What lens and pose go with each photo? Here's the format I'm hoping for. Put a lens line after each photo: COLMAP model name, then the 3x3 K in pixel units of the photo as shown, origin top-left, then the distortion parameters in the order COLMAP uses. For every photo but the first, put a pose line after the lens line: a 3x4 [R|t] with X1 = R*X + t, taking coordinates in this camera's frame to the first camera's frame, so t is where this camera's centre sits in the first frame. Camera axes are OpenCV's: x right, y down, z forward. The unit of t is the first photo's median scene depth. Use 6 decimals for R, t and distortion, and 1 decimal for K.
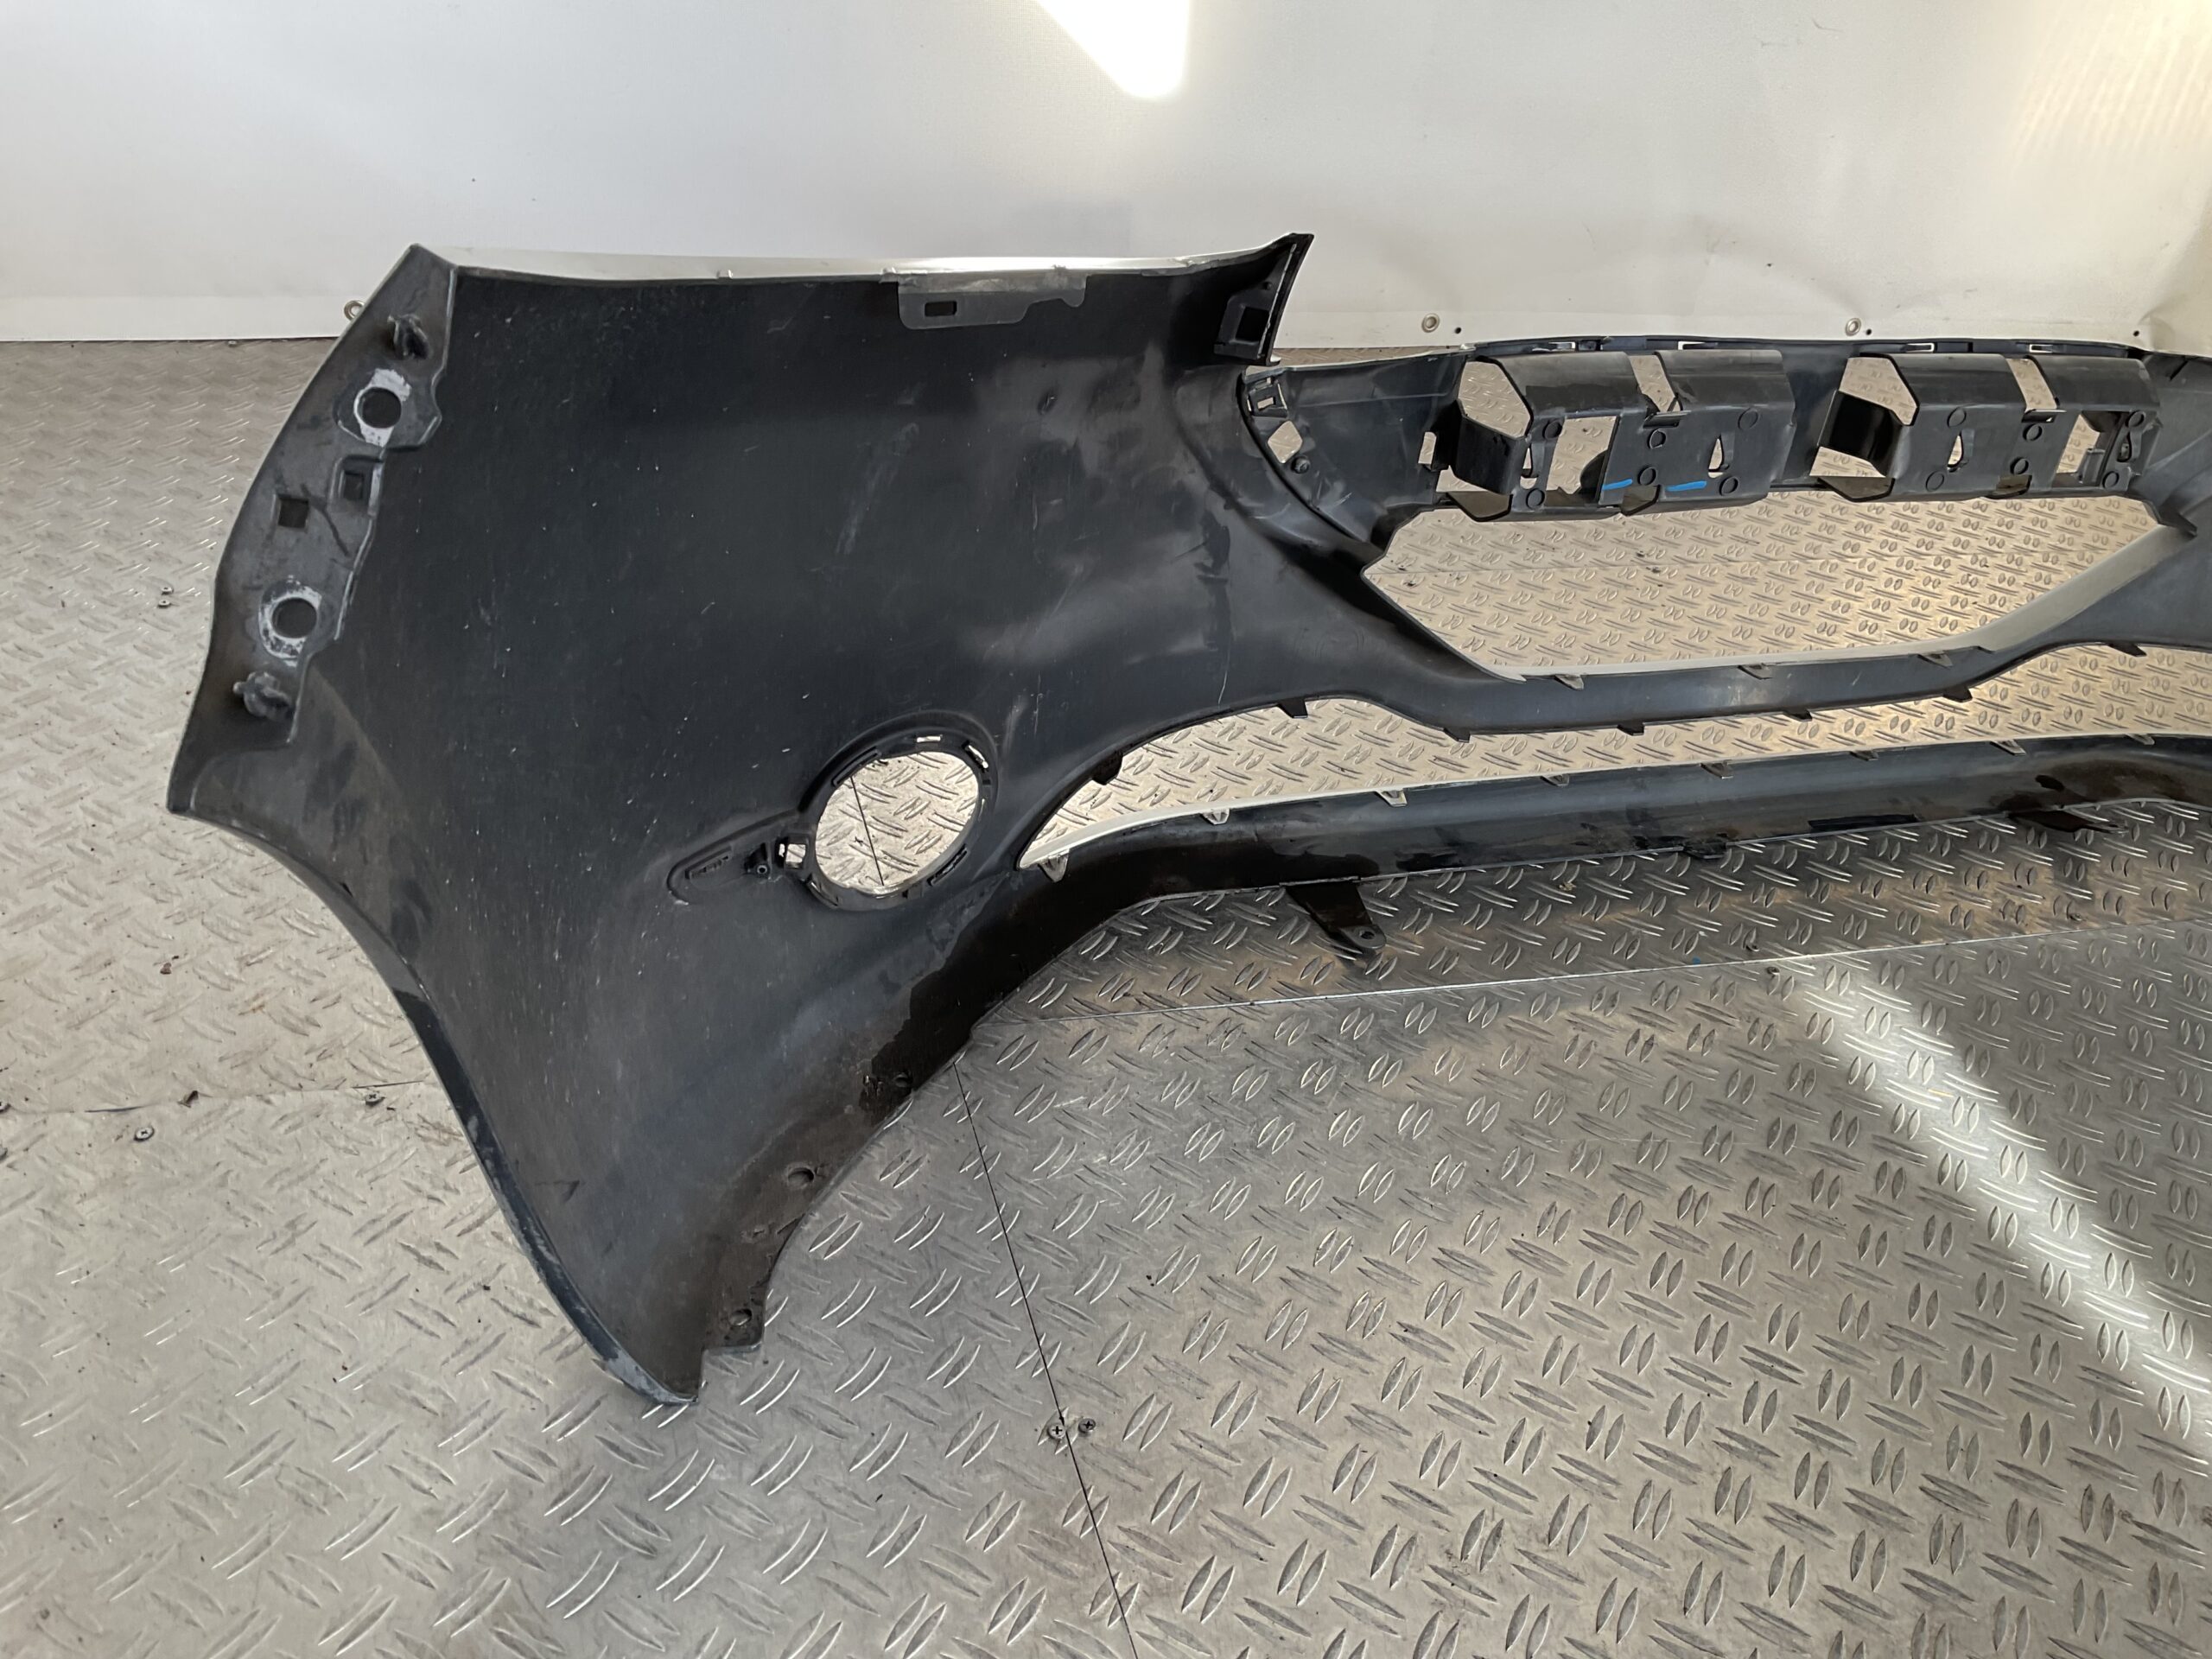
lens RADIAL K [[1880.4, 0, 1106.0], [0, 1880.4, 829.5], [0, 0, 1]] dist [0.033731, -0.084594]
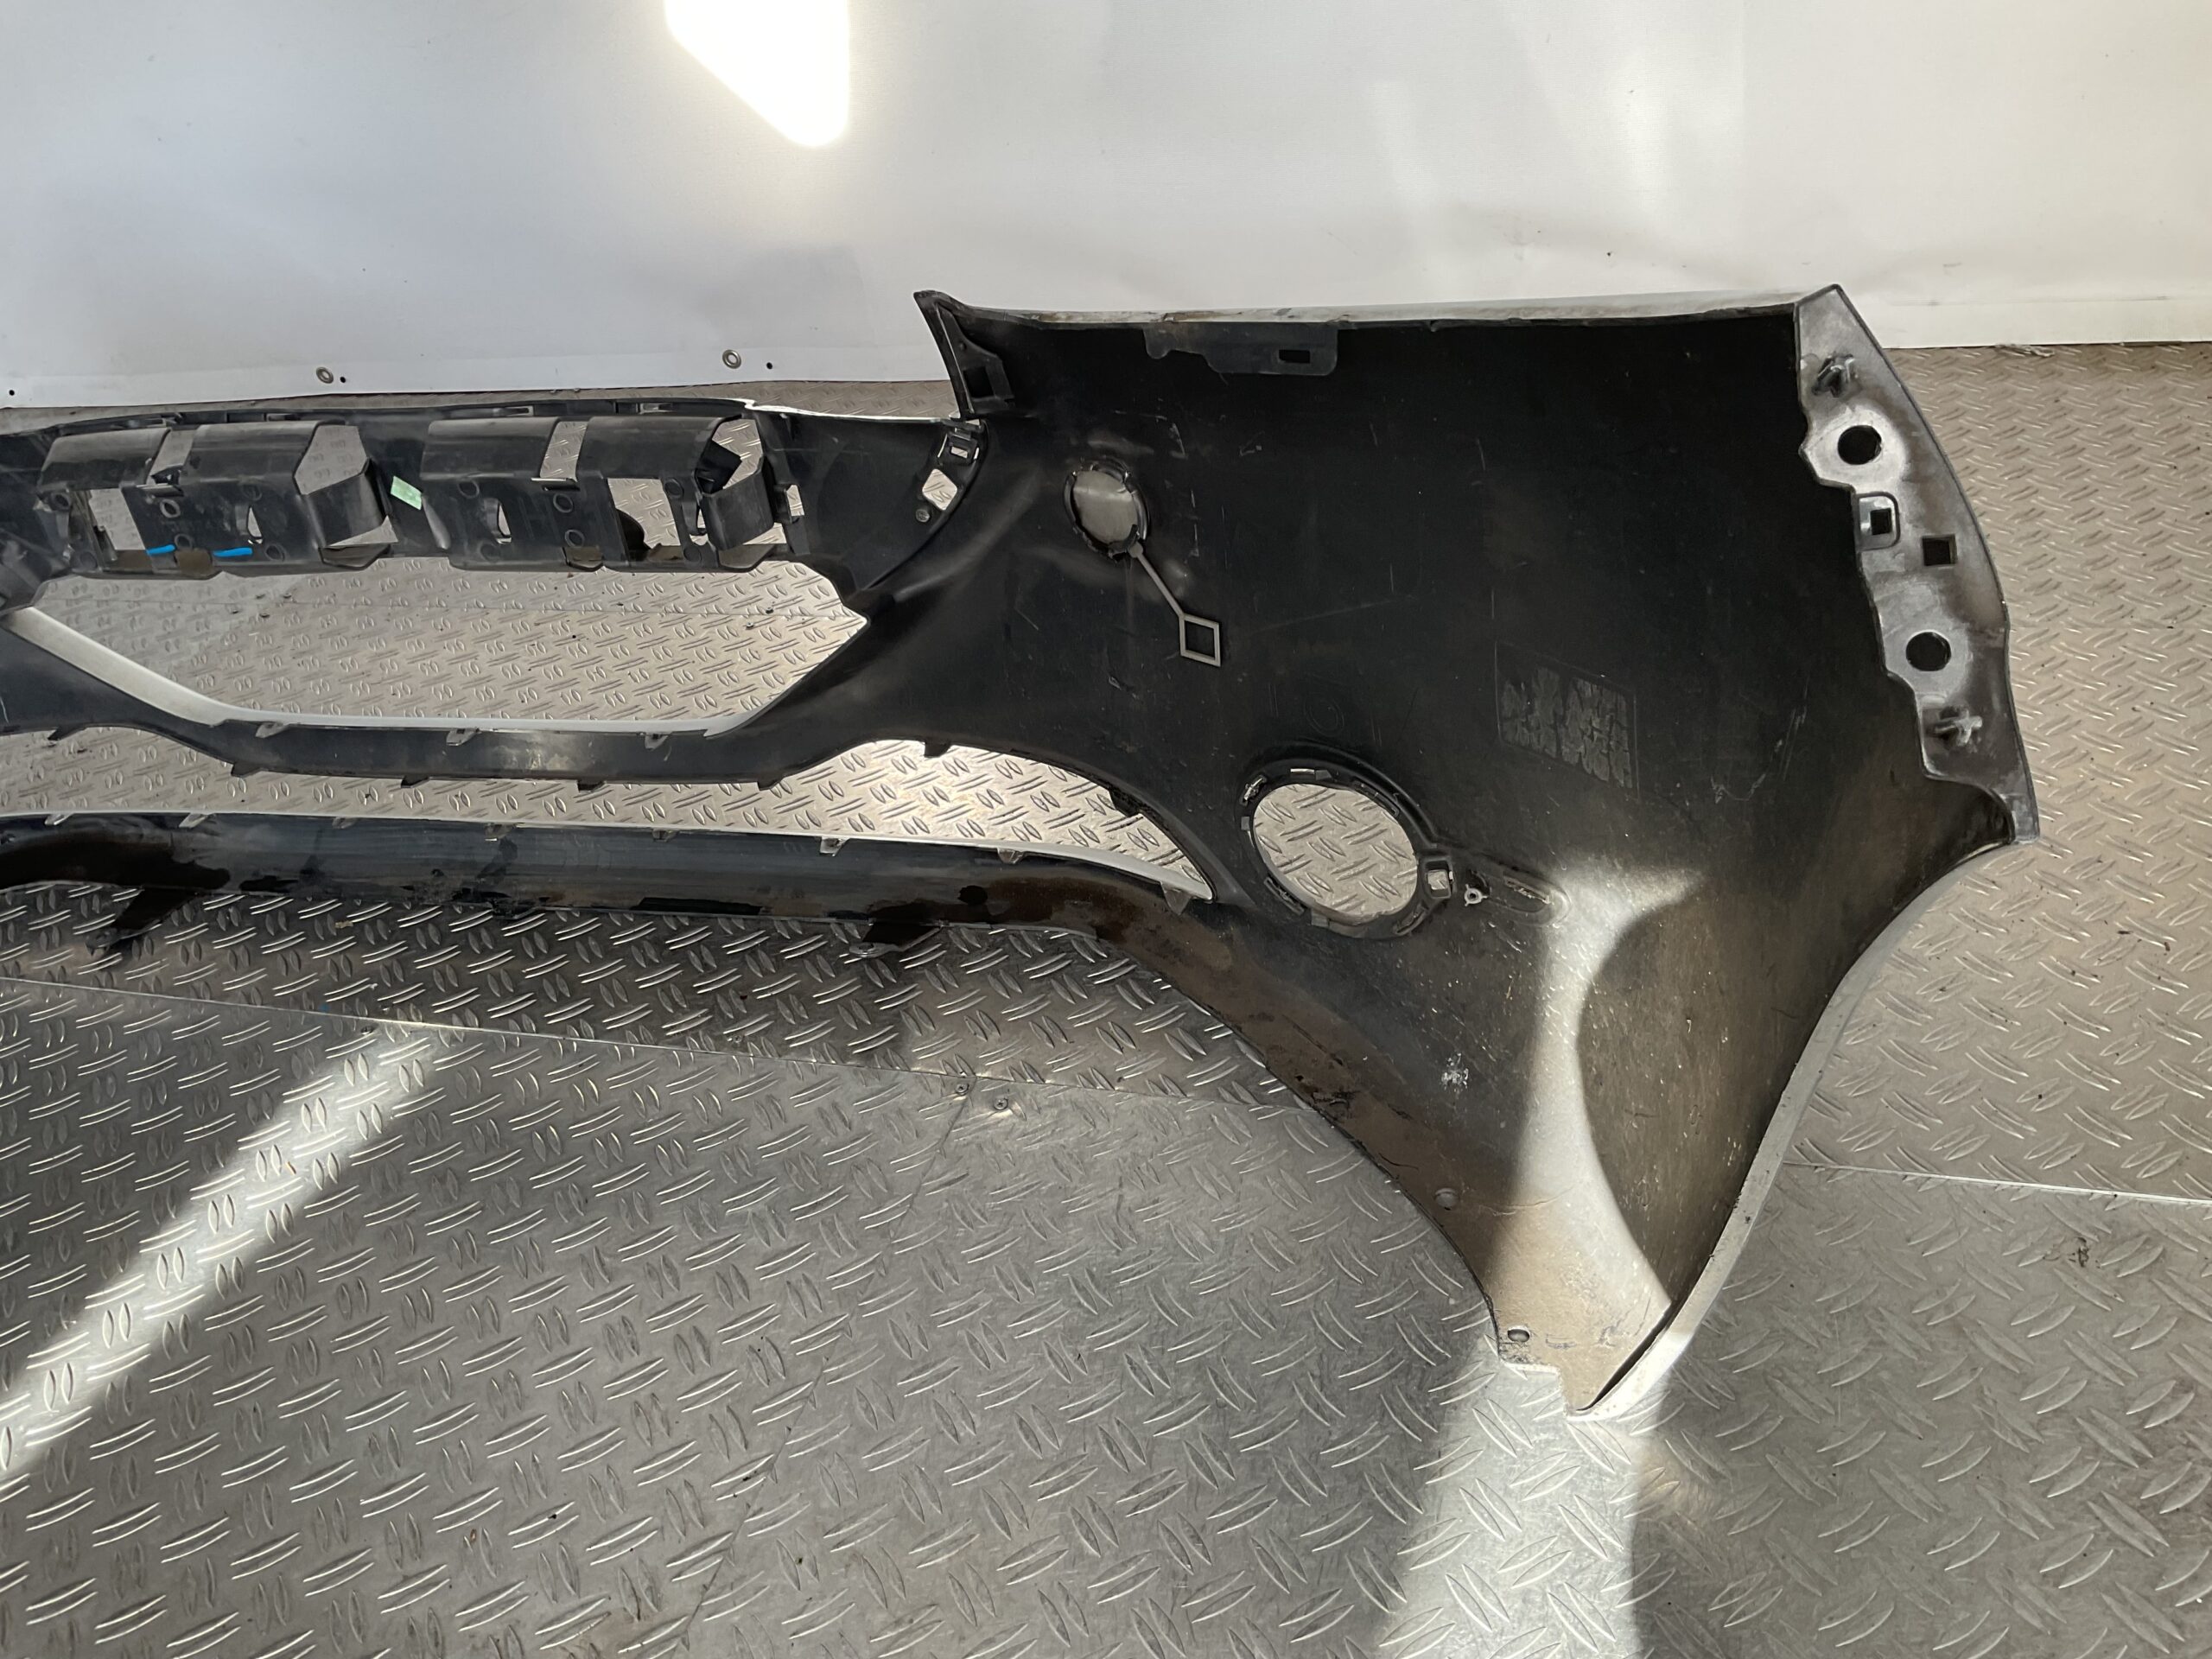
lens RADIAL K [[1880.4, 0, 1106.0], [0, 1880.4, 829.5], [0, 0, 1]] dist [0.033731, -0.084594]
pose [[0.813688, 0.108912, -0.571008, 1.147344], [-0.104364, 0.993701, 0.040816, -0.106117], [0.571856, 0.026381, 0.819929, 0.362422]]
